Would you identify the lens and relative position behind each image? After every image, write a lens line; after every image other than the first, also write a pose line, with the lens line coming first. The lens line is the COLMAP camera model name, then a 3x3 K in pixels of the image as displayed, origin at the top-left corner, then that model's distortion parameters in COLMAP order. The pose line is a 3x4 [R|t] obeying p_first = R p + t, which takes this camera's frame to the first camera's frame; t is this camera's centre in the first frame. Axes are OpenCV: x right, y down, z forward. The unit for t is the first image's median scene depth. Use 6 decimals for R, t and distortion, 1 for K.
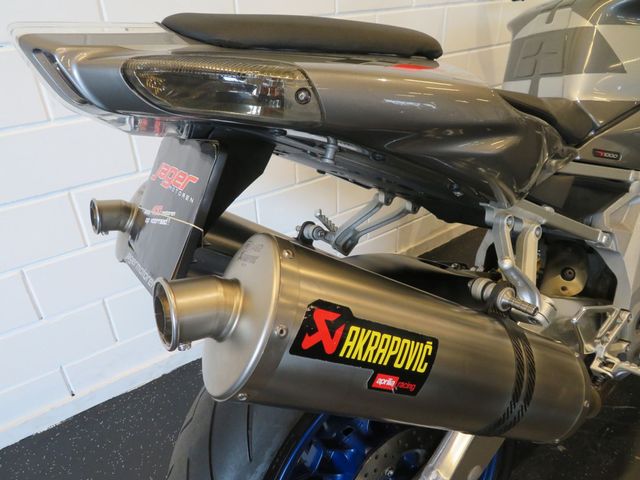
lens RADIAL K [[433.4, 0, 320.0], [0, 433.4, 240.0], [0, 0, 1]] dist [-0.000534, -0.000575]
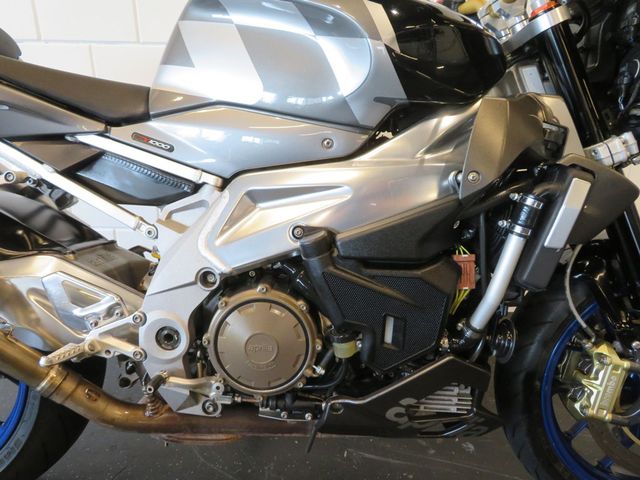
lens RADIAL K [[433.4, 0, 320.0], [0, 433.4, 240.0], [0, 0, 1]] dist [-0.000534, -0.000575]
pose [[0.840489, 0.257128, -0.476930, 1.691197], [-0.317439, 0.947020, -0.048851, -0.063798], [0.439101, 0.192455, 0.877582, 0.376782]]
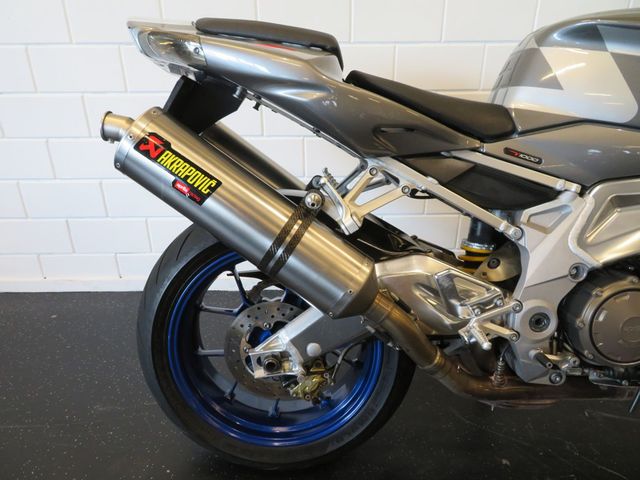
lens RADIAL K [[433.4, 0, 320.0], [0, 433.4, 240.0], [0, 0, 1]] dist [-0.000534, -0.000575]
pose [[0.847482, 0.269296, -0.457442, 0.883716], [-0.294674, 0.955454, 0.016546, 0.174722], [0.441521, 0.120774, 0.889086, -0.263484]]
